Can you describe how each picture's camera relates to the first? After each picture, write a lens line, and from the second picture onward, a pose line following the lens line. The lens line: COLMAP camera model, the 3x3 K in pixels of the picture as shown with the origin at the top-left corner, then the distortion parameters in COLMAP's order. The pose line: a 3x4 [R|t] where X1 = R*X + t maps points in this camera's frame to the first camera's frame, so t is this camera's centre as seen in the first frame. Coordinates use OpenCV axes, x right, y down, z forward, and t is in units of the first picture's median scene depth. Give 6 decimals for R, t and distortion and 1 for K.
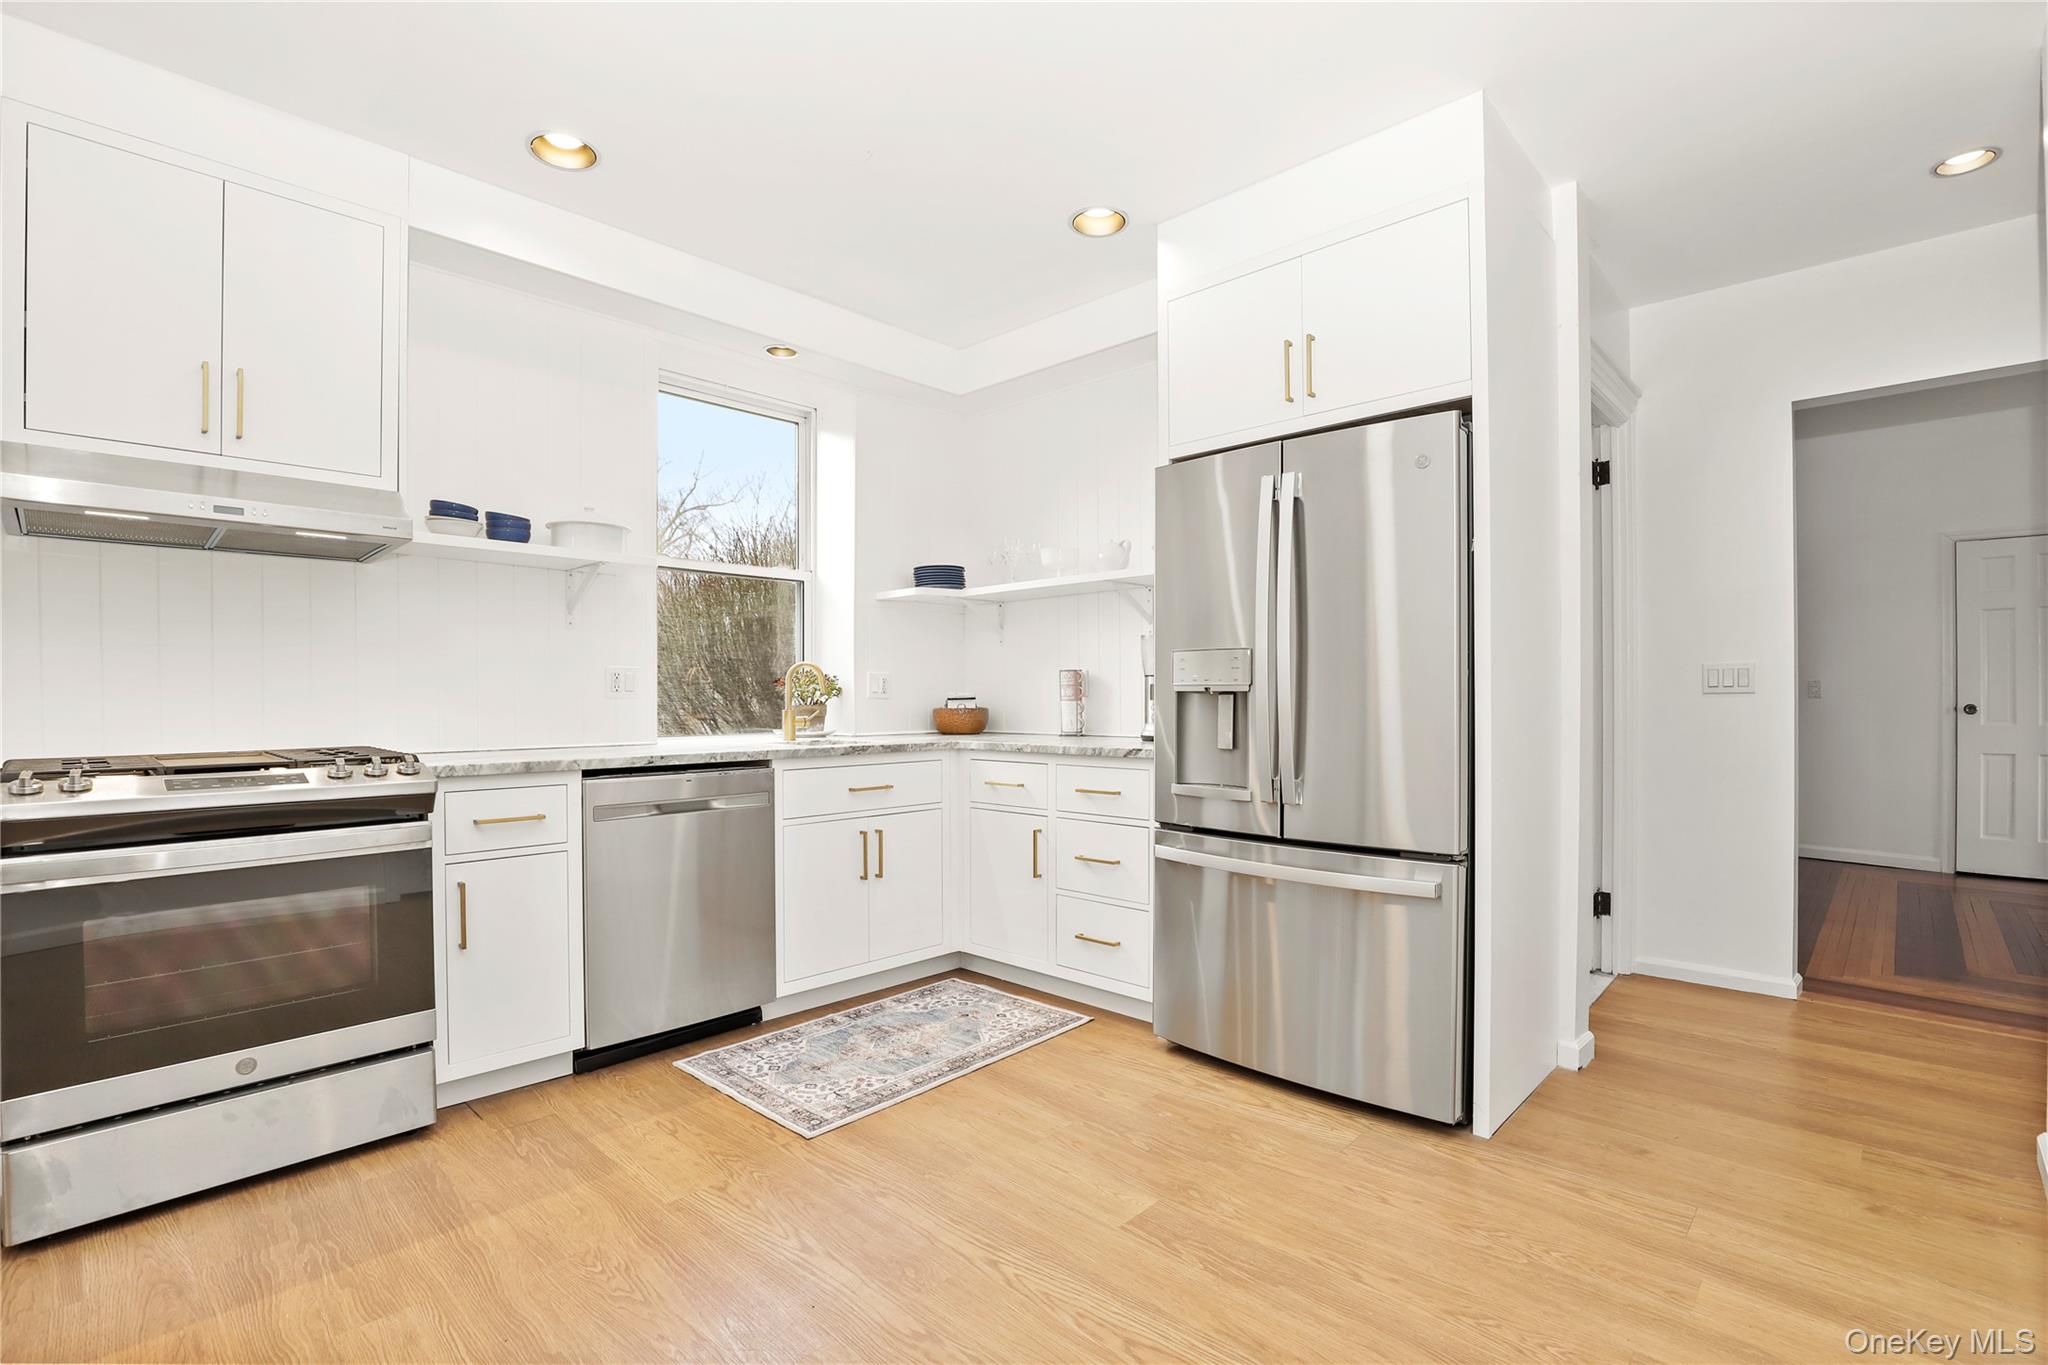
lens RADIAL K [[941.4, 0, 1033.5], [0, 941.4, 689.4], [0, 0, 1]] dist [-0.053334, 0.011999]
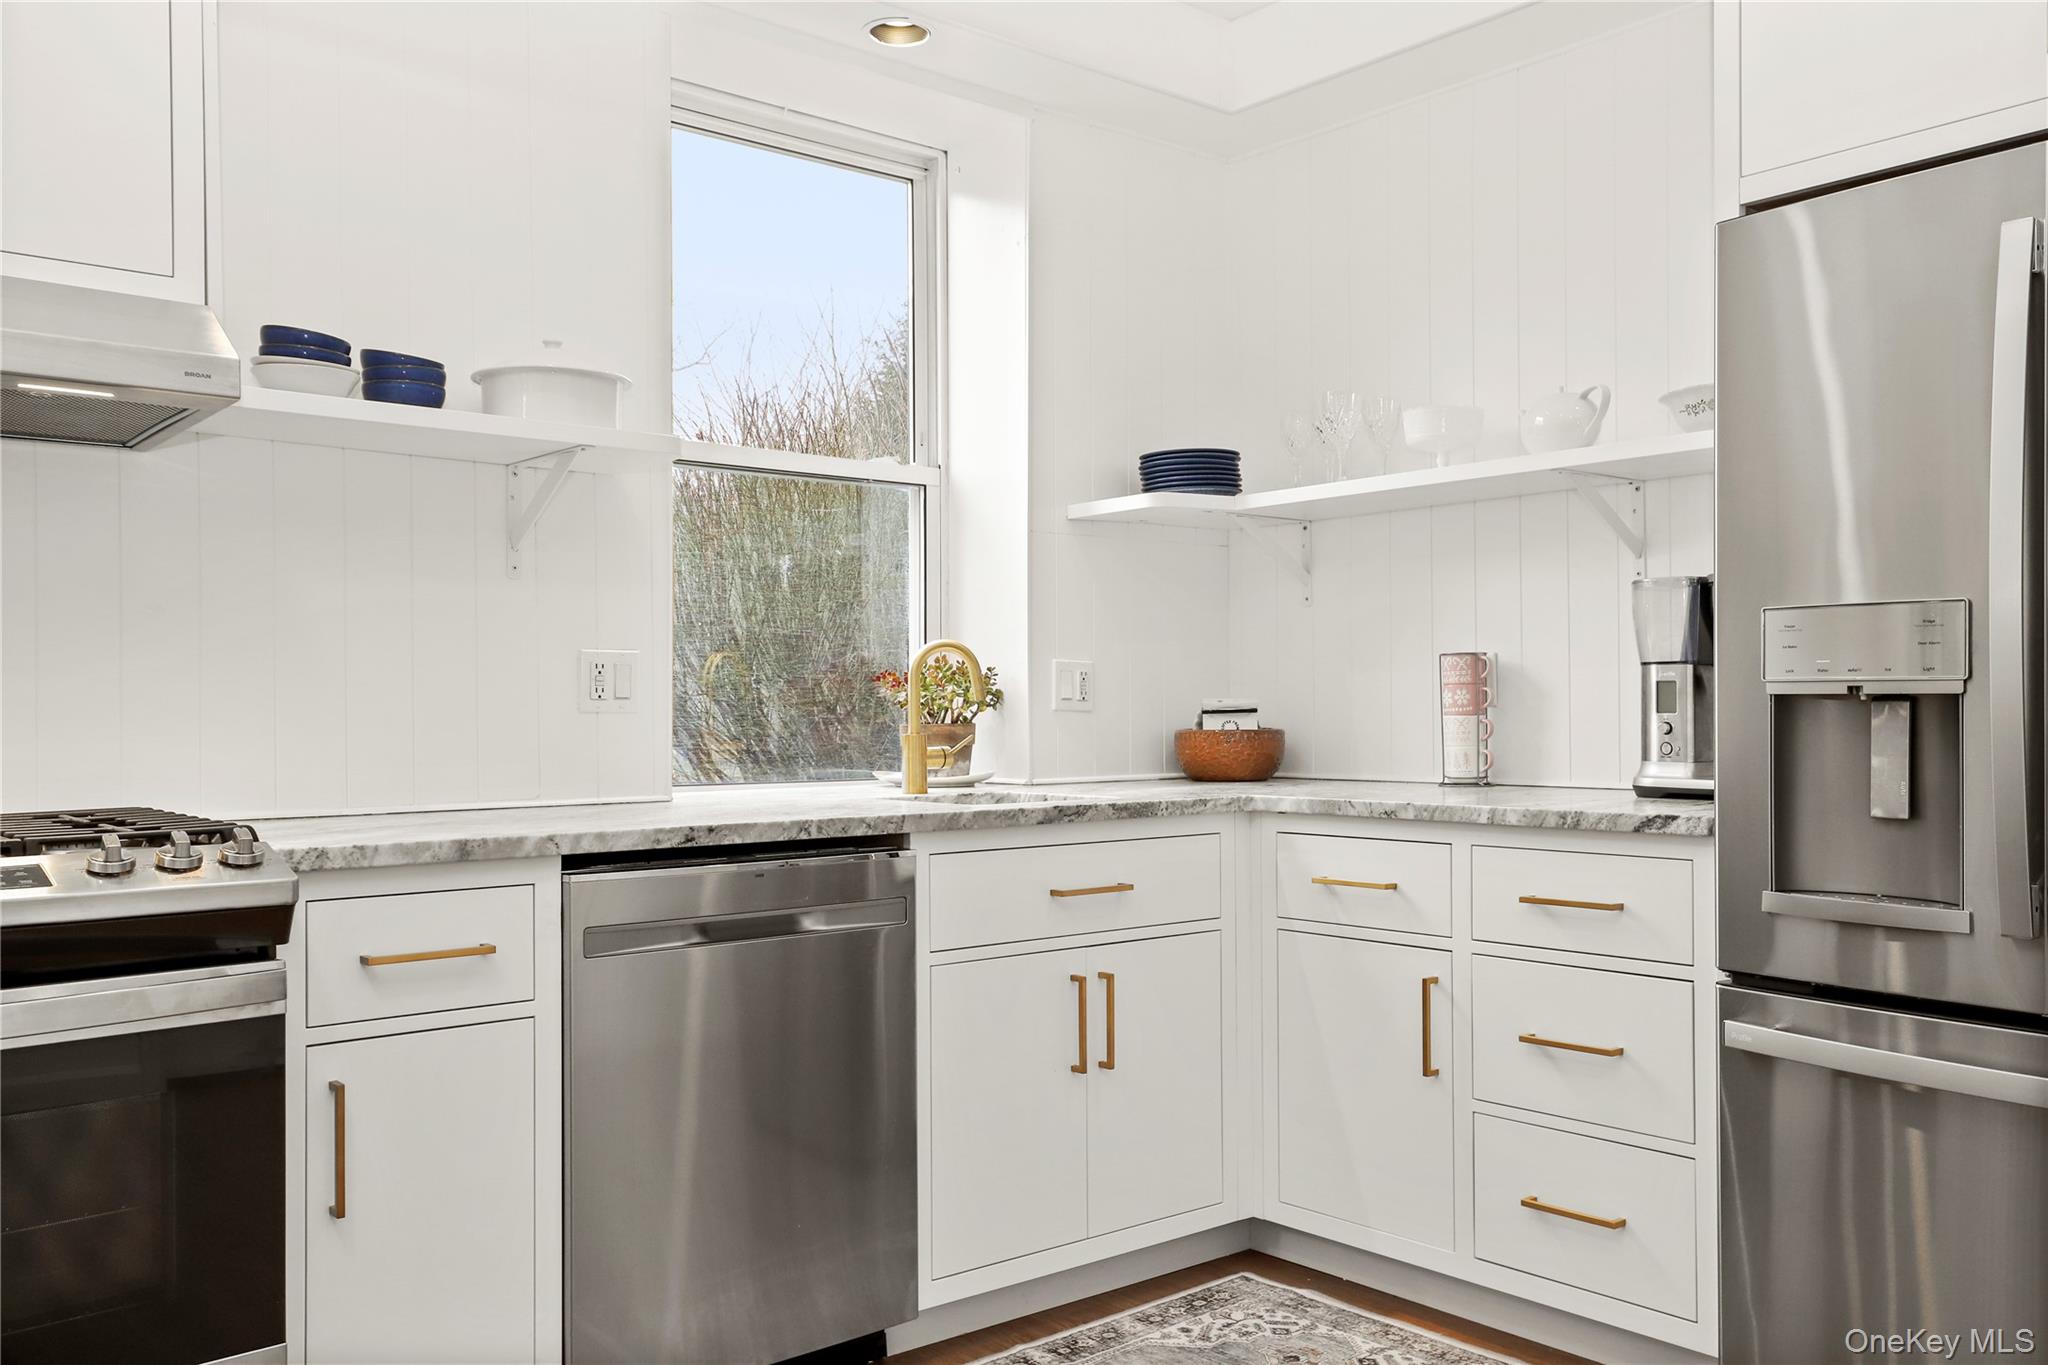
lens RADIAL K [[1702.3, 0, 1024.0], [0, 1702.3, 682.5], [0, 0, 1]] dist [0.003877, 0.010316]
pose [[0.992855, -0.004134, -0.119257, -0.108417], [0.003299, 0.999969, -0.007202, 0.000747], [0.119283, 0.006757, 0.992837, 0.098648]]
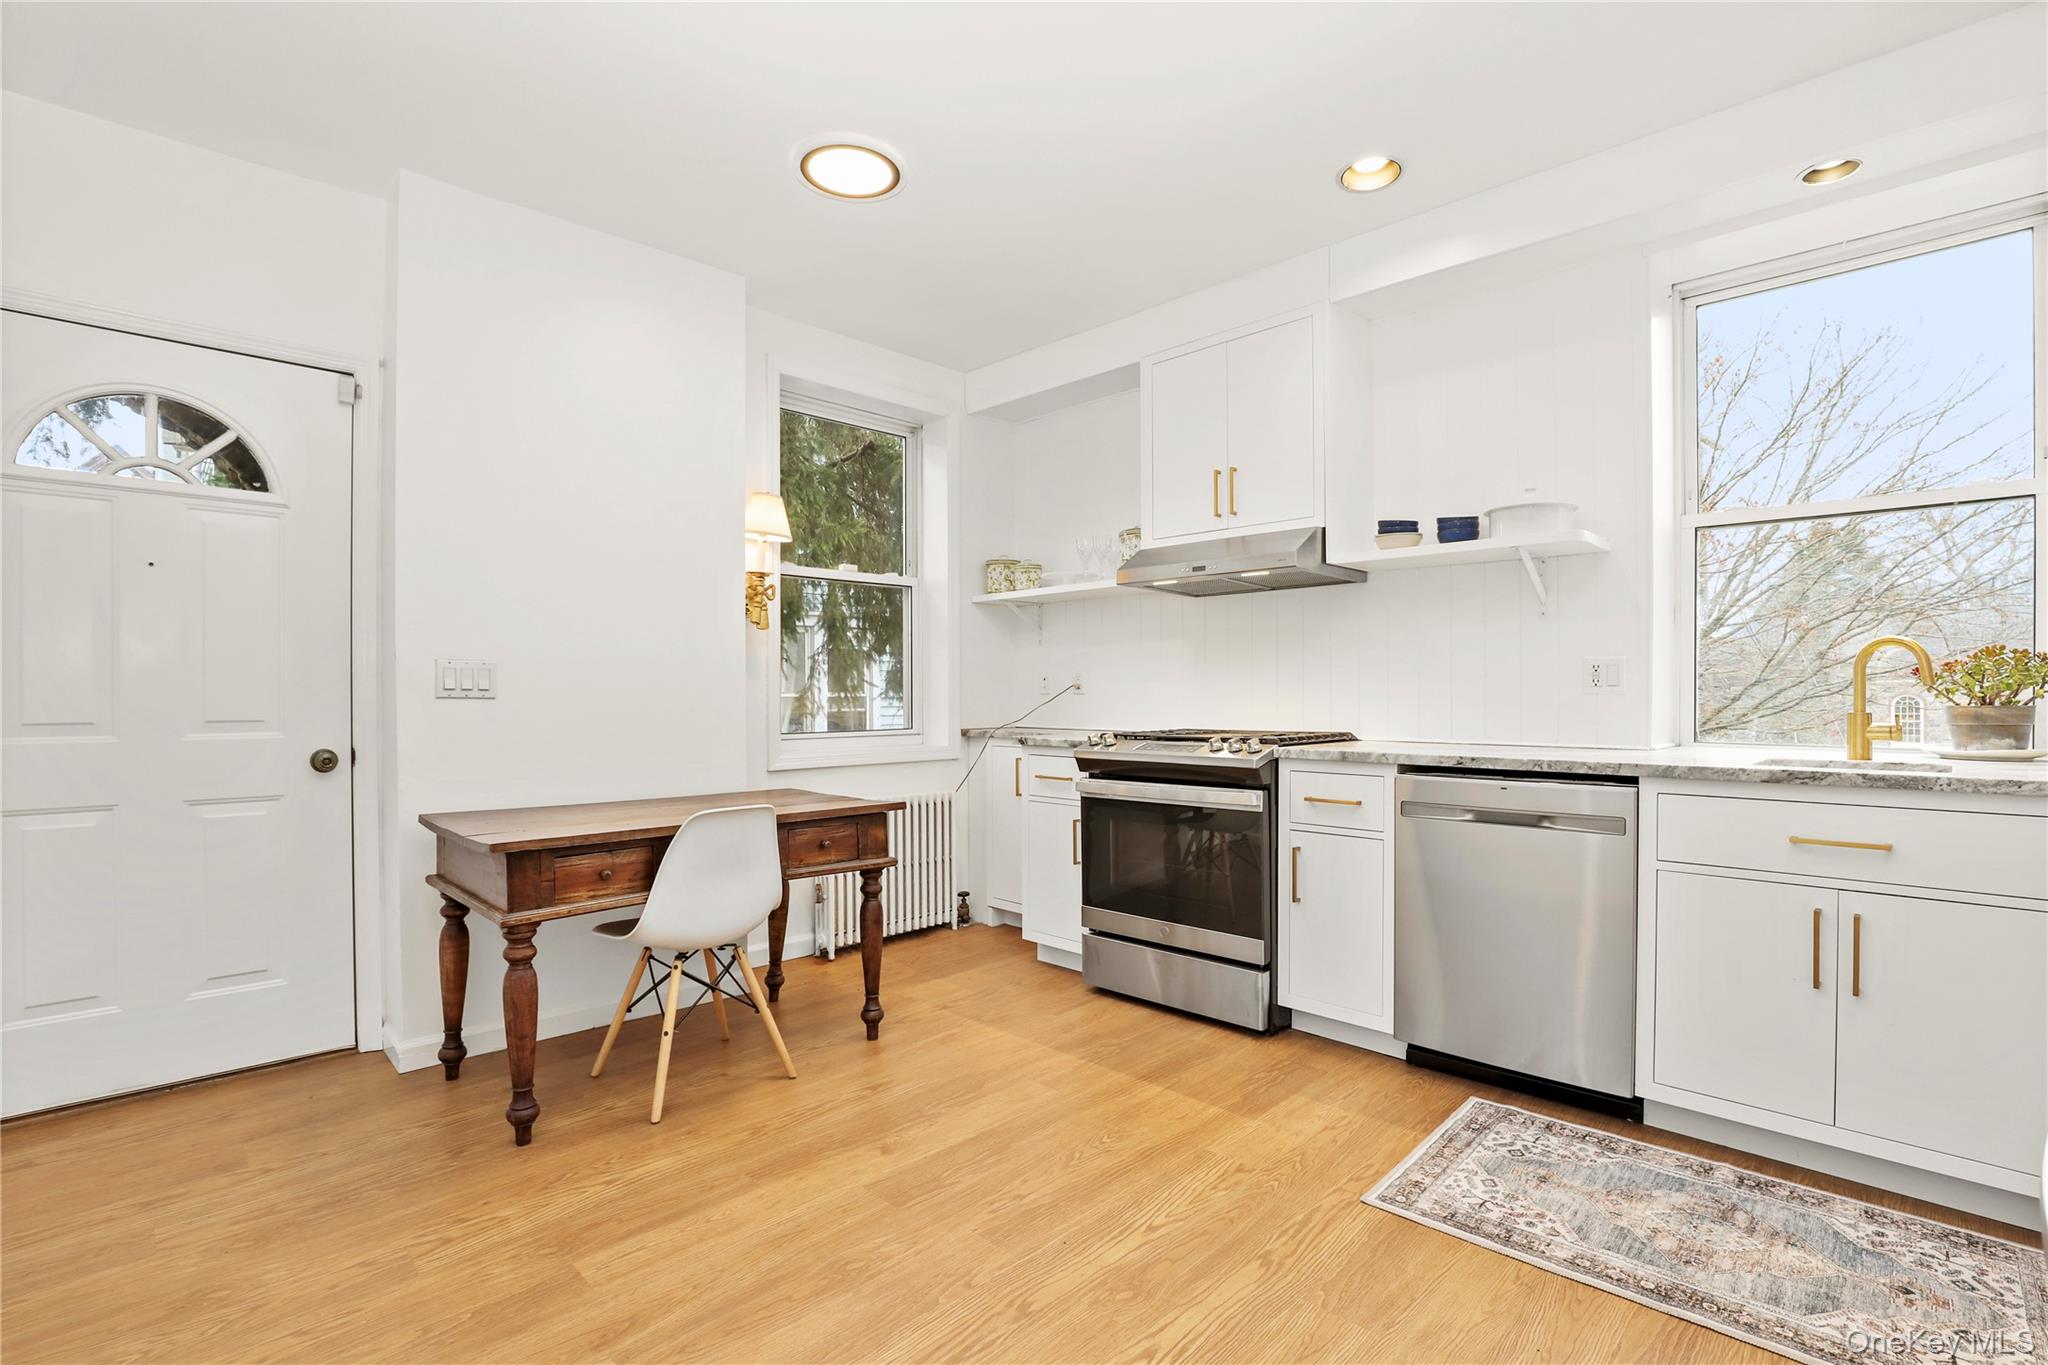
lens RADIAL K [[941.4, 0, 1033.5], [0, 941.4, 689.4], [0, 0, 1]] dist [-0.053334, 0.011999]
pose [[-0.037374, -0.004435, -0.999292, 0.472764], [0.003985, 0.999982, -0.004587, 0.006435], [0.999293, -0.004154, -0.037356, 0.542809]]
